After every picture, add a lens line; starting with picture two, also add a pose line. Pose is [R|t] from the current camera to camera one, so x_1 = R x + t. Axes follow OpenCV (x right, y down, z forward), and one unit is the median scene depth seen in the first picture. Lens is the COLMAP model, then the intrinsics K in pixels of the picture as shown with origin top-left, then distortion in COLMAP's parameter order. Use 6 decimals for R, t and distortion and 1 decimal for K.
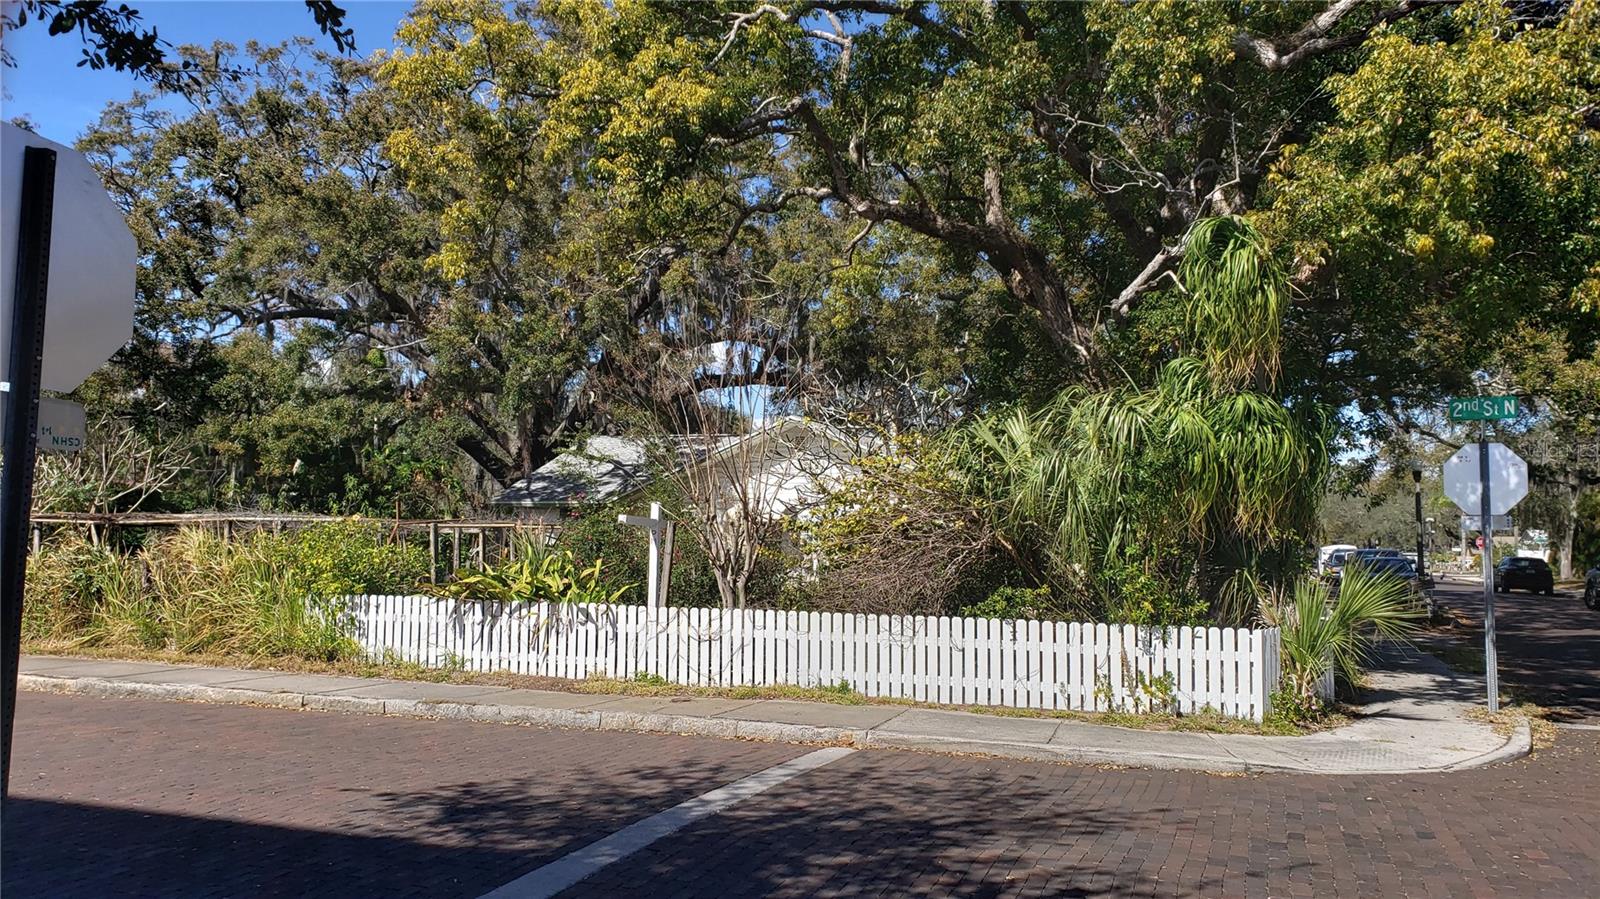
lens RADIAL K [[1242.7, 0, 798.0], [0, 1242.7, 455.6], [0, 0, 1]] dist [0.044571, -0.052080]
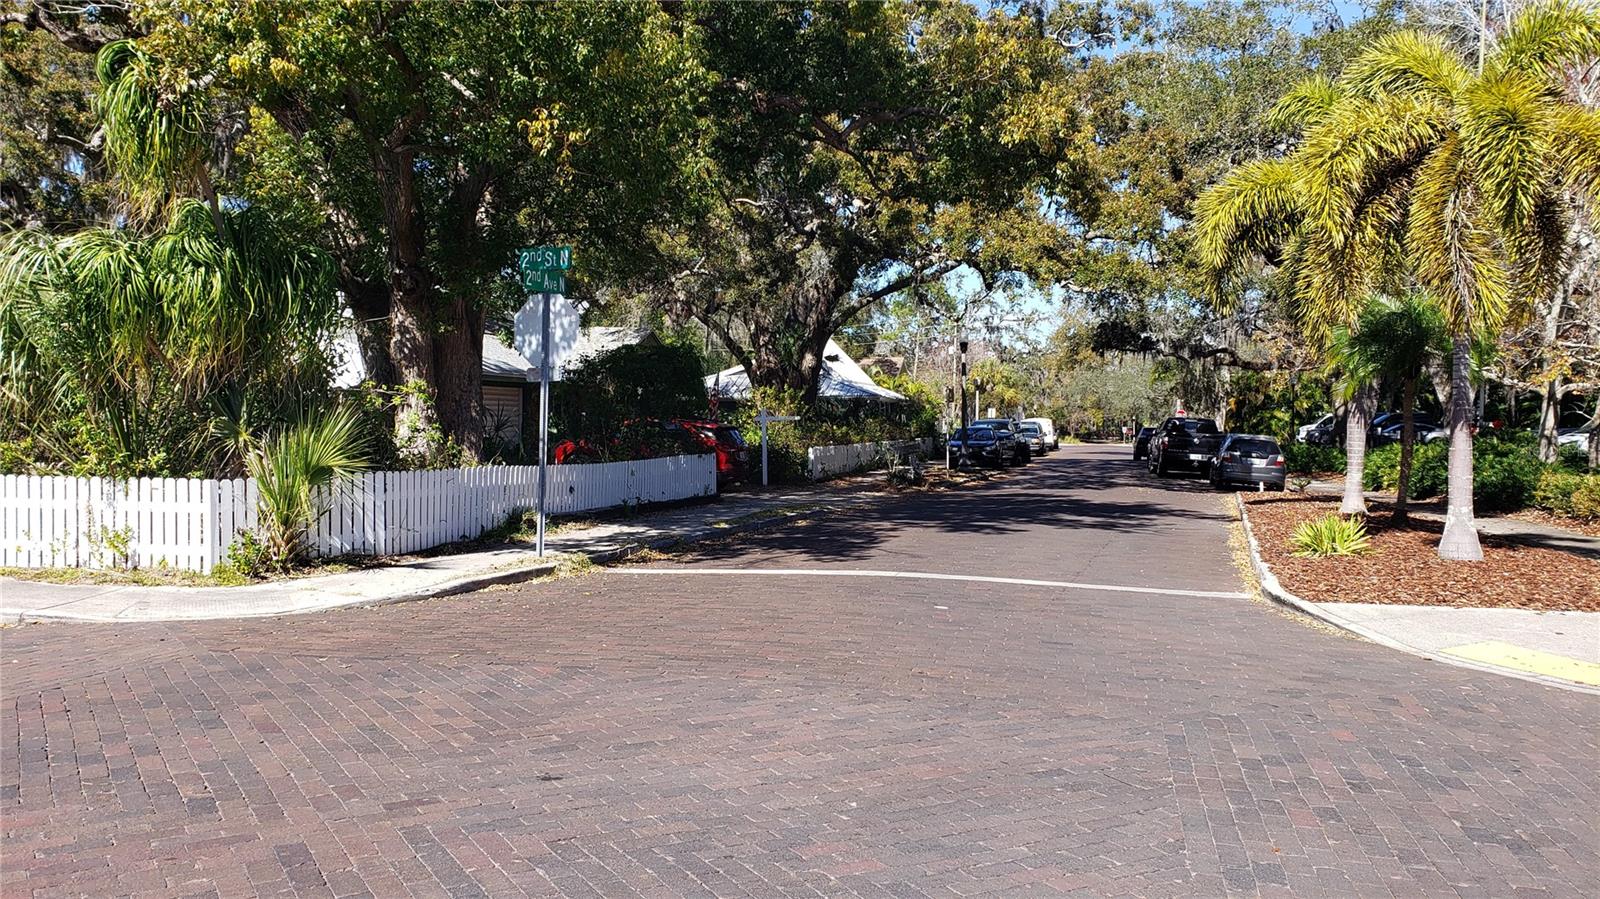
lens RADIAL K [[1242.7, 0, 784.7], [0, 1242.7, 442.8], [0, 0, 1]] dist [0.044571, -0.052080]
pose [[0.989667, -0.007953, 0.143162, 0.591202], [-0.004448, 0.996277, 0.086094, 0.021970], [-0.143314, -0.085842, 0.985947, -0.016900]]
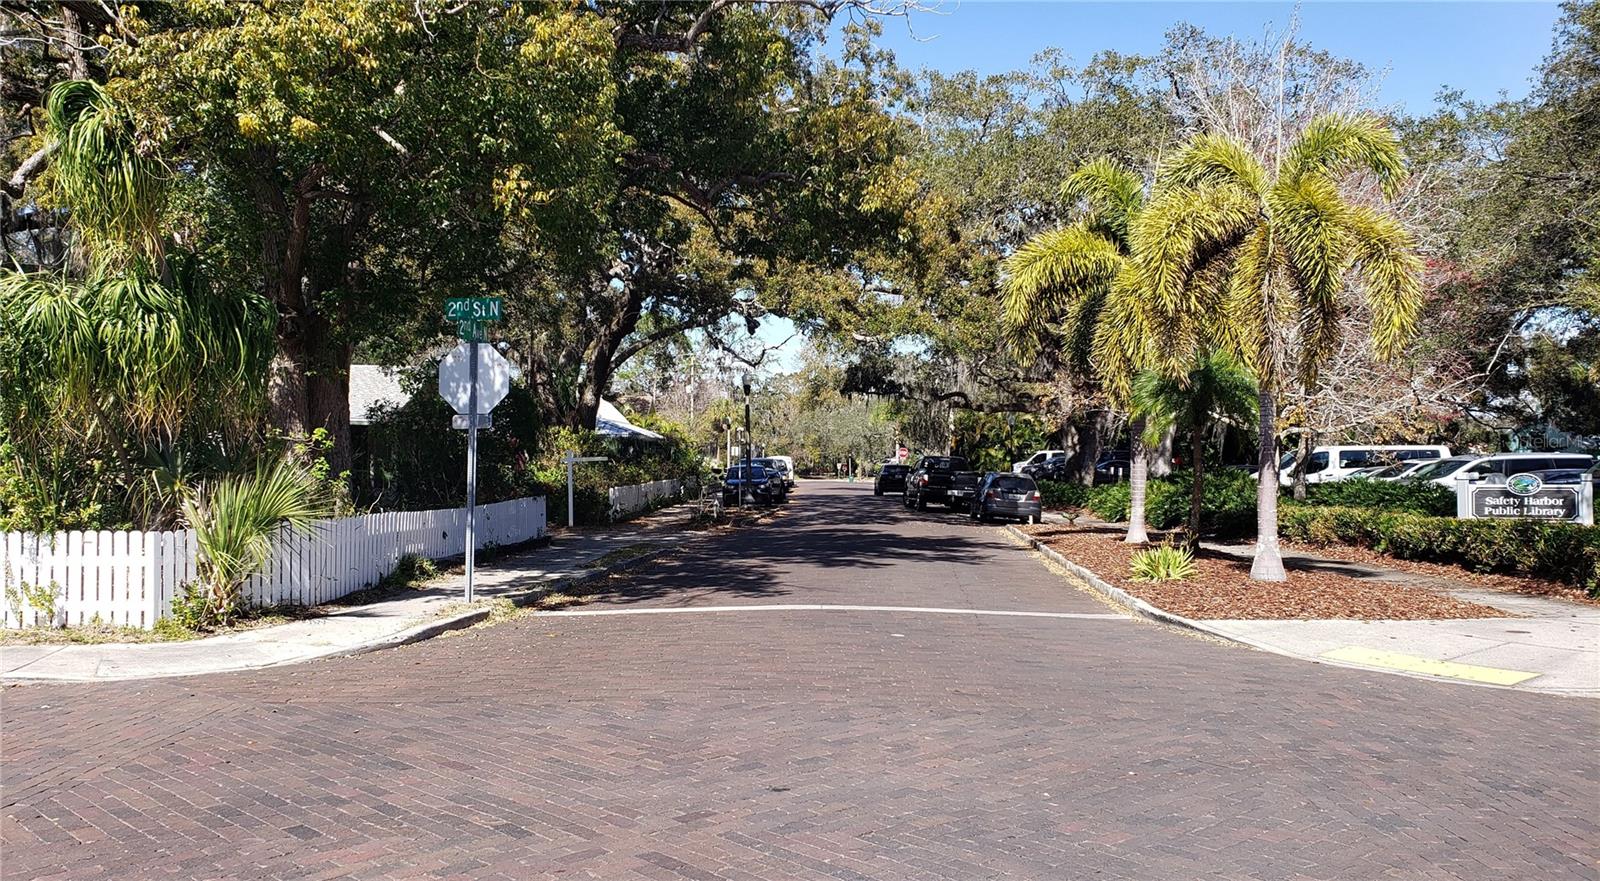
lens RADIAL K [[1239.7, 0, 782.8], [0, 1239.7, 443.7], [0, 0, 1]] dist [0.037879, -0.041152]
pose [[0.933947, -0.005478, 0.357370, 0.419999], [-0.014977, 0.998404, 0.054445, 0.012662], [-0.357098, -0.056201, 0.932375, -0.037993]]
